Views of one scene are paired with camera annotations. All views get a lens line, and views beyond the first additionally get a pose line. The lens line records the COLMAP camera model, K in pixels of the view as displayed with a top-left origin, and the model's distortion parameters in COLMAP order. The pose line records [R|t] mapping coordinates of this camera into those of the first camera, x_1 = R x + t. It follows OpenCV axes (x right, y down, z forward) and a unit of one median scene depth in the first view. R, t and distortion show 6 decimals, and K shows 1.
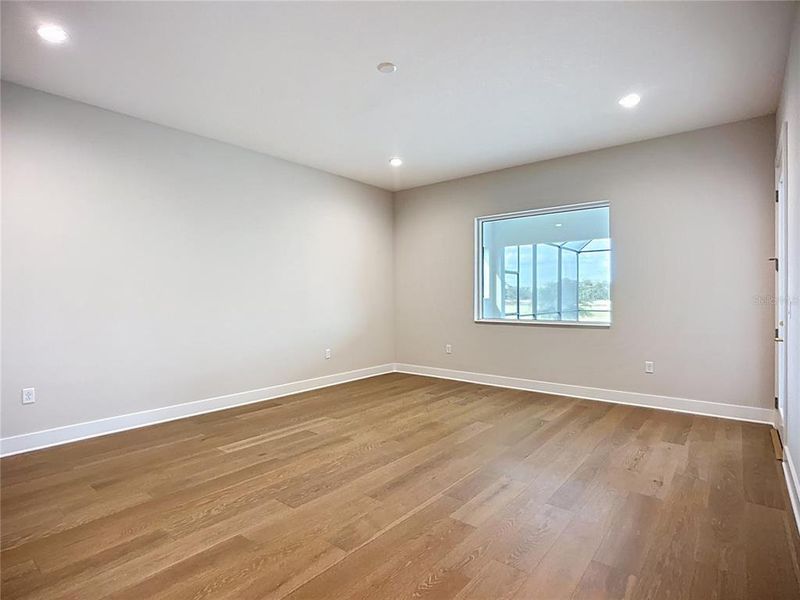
lens RADIAL K [[414.7, 0, 398.4], [0, 414.7, 301.0], [0, 0, 1]] dist [-0.018779, 0.003989]
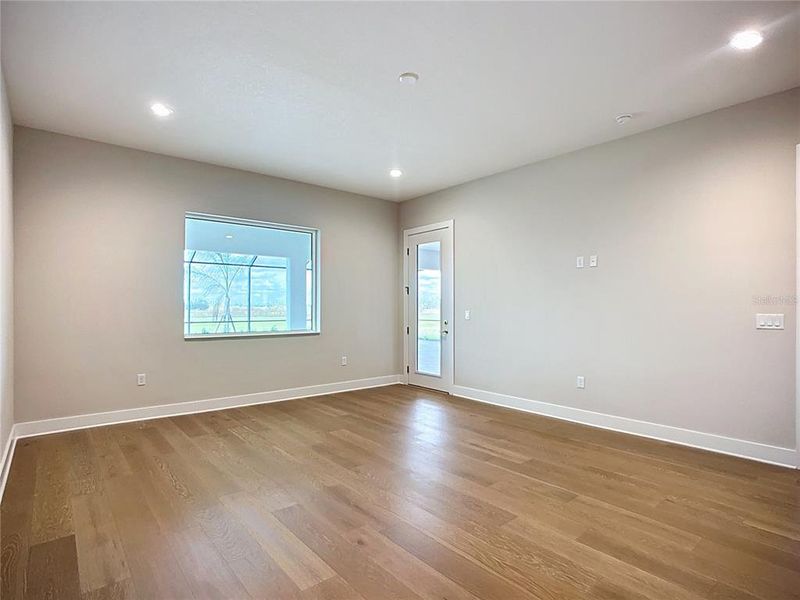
lens RADIAL K [[414.7, 0, 398.8], [0, 414.7, 306.7], [0, 0, 1]] dist [-0.018779, 0.003989]
pose [[0.206279, 0.007666, 0.978463, -0.789519], [0.006215, 0.999939, -0.009144, -0.003844], [-0.978473, 0.007967, 0.206219, 0.646508]]
